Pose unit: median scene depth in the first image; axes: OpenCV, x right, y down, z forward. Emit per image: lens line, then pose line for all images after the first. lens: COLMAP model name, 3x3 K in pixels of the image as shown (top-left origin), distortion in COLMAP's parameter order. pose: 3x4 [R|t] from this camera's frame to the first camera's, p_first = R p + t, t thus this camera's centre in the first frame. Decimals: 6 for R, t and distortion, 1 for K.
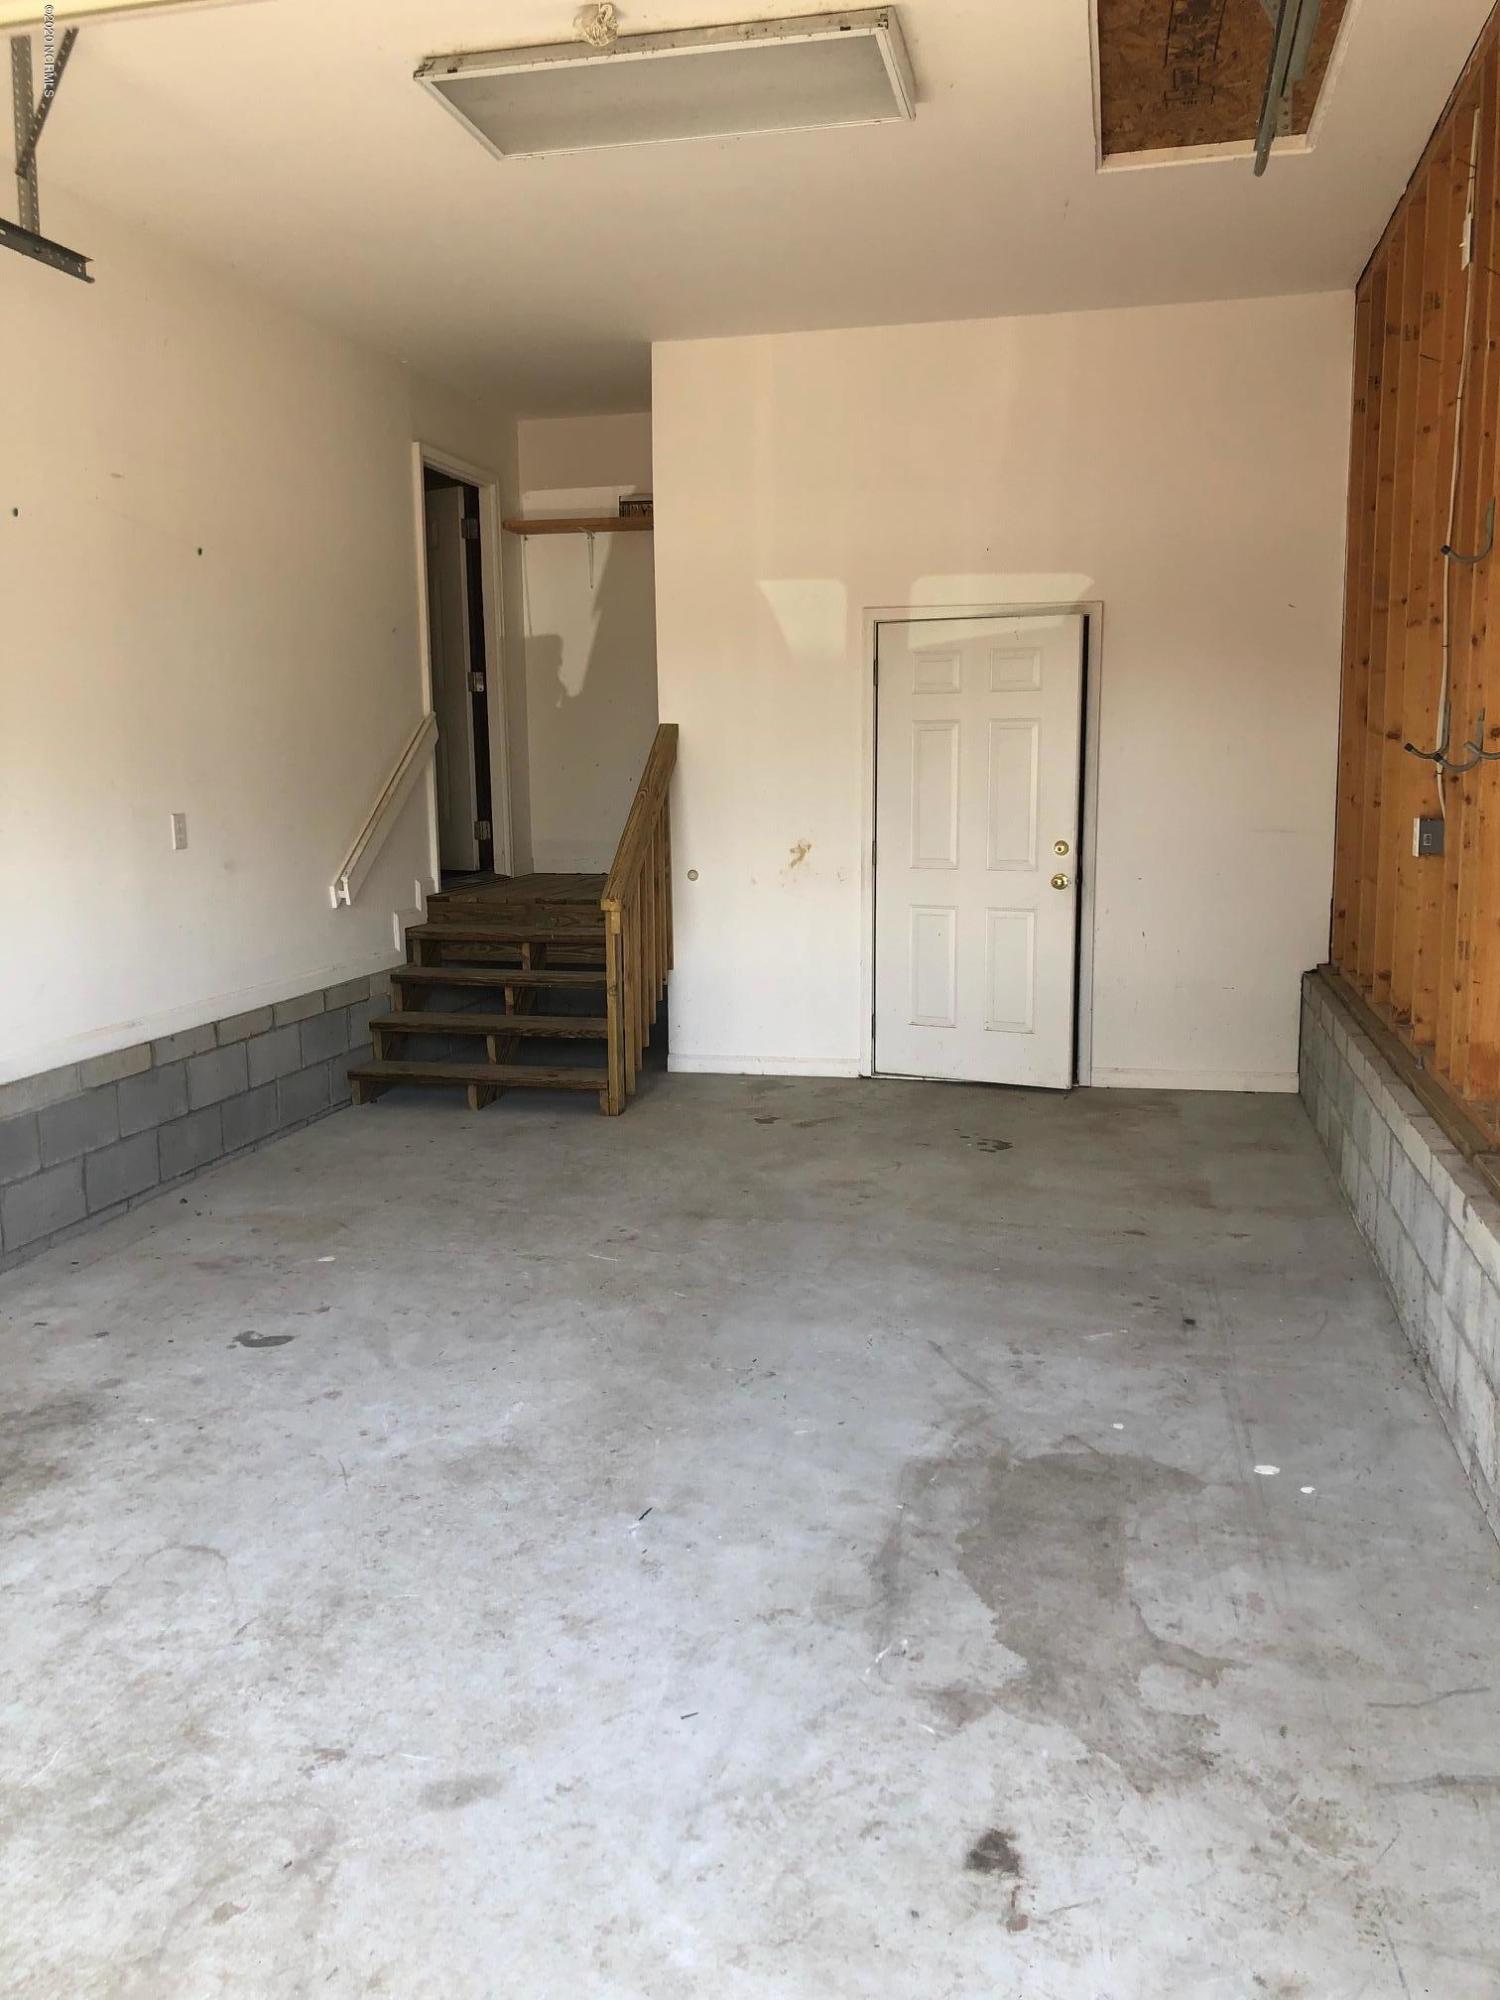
lens RADIAL K [[1633.9, 0, 752.2], [0, 1633.9, 1011.9], [0, 0, 1]] dist [0.039785, -0.036616]
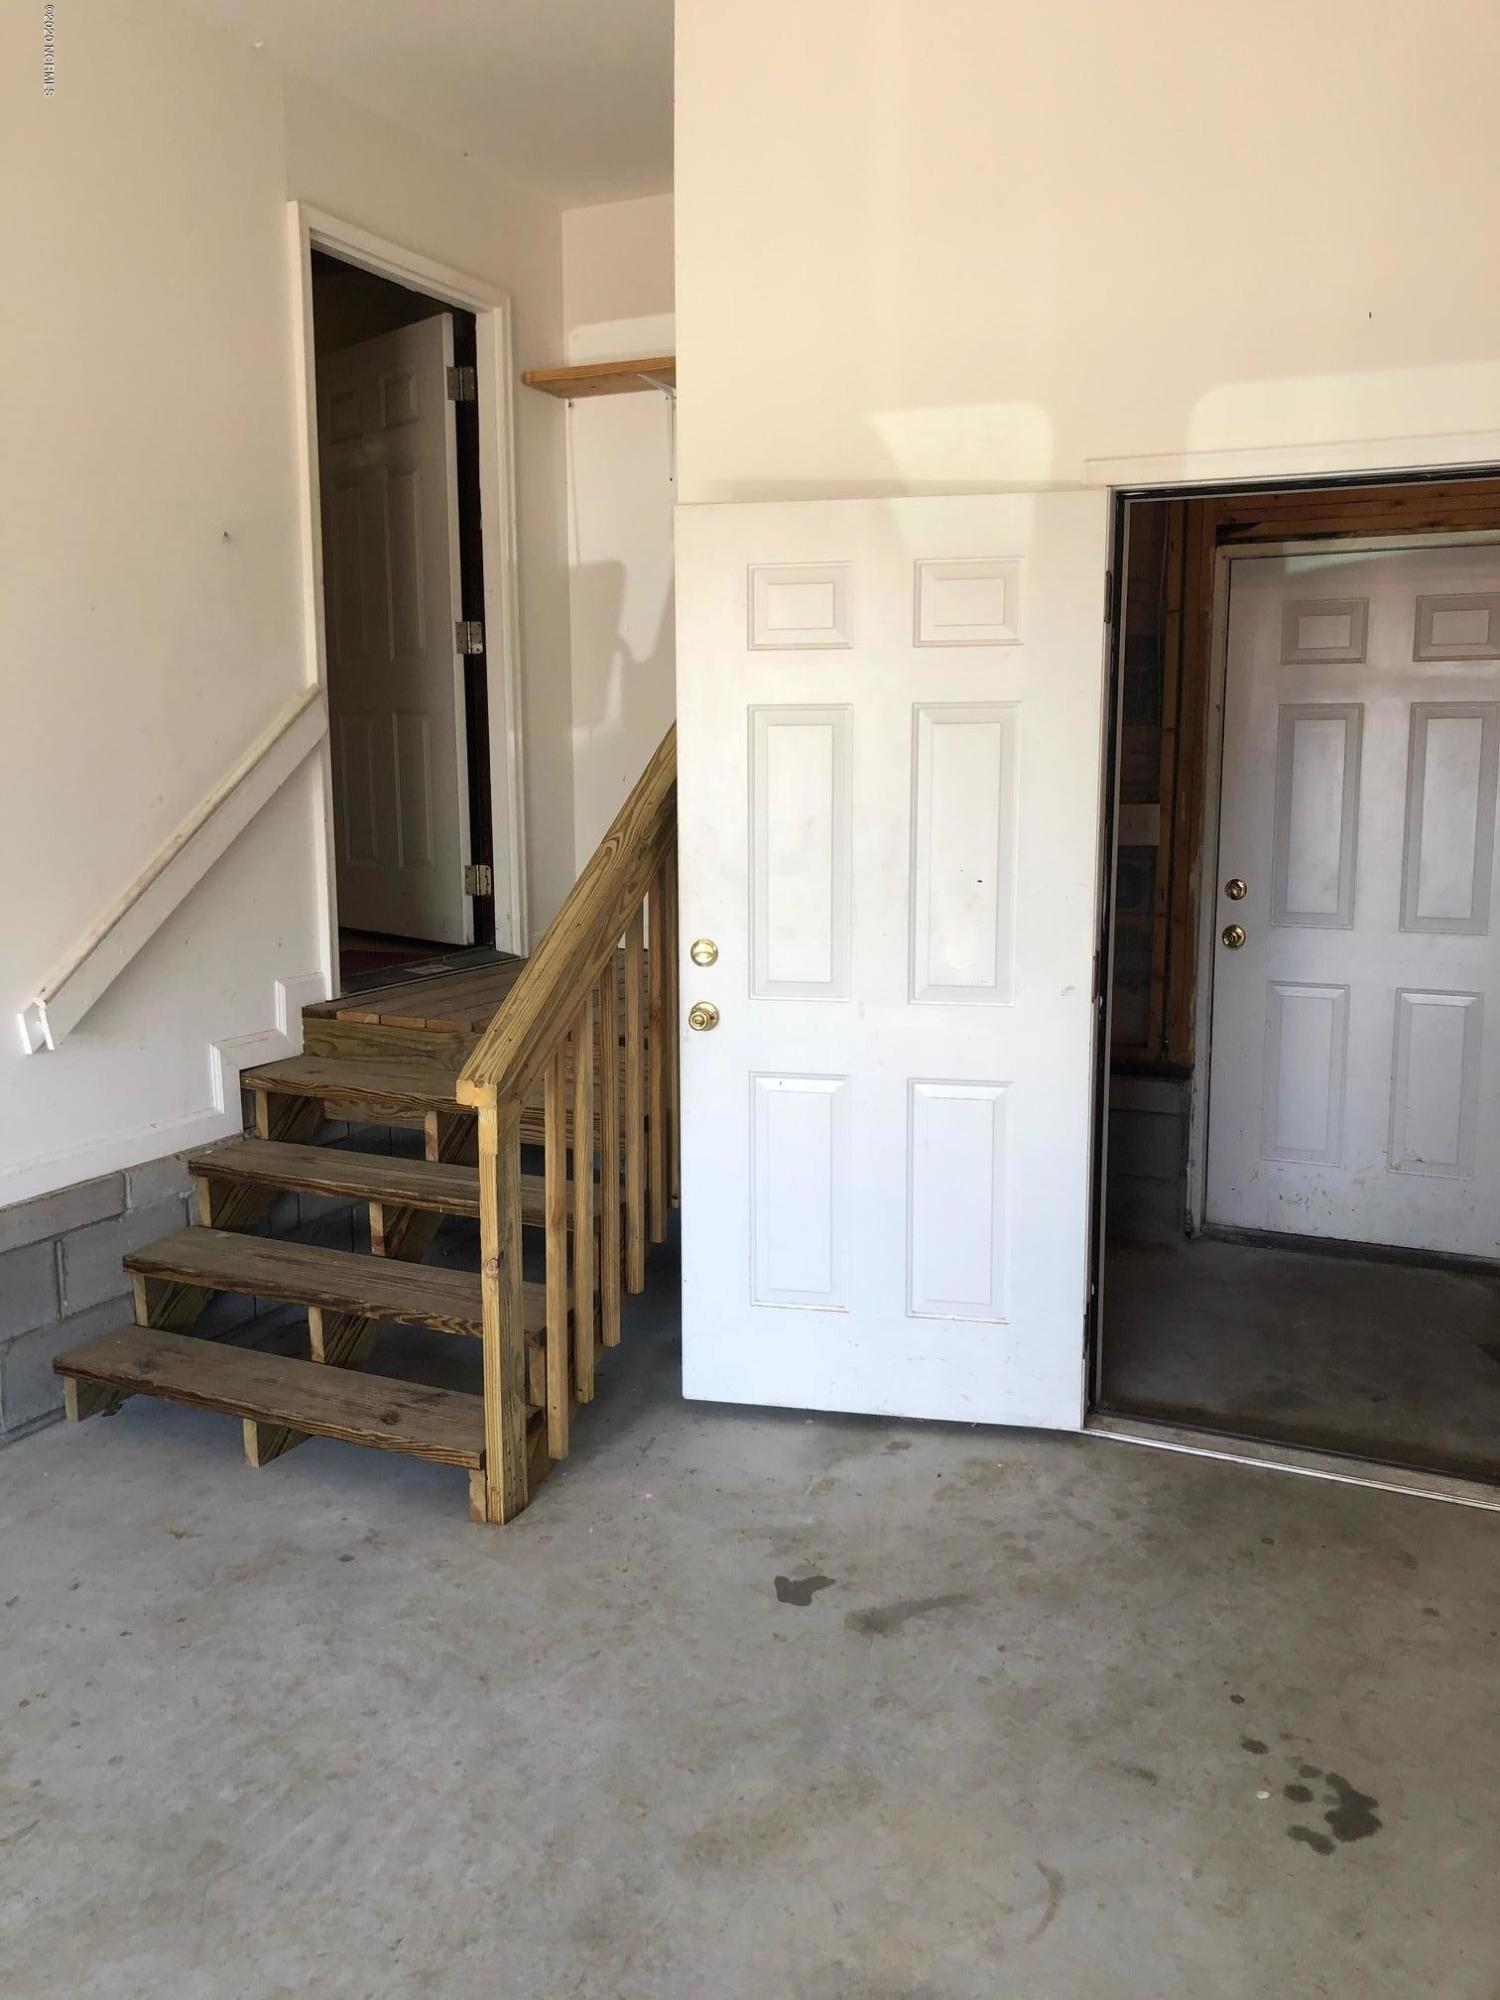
lens RADIAL K [[1633.9, 0, 735.8], [0, 1633.9, 981.9], [0, 0, 1]] dist [0.039785, -0.036616]
pose [[0.975523, 0.037357, -0.216700, 0.074079], [-0.039155, 0.999225, -0.004009, -0.086385], [0.216382, 0.012396, 0.976230, 0.493364]]
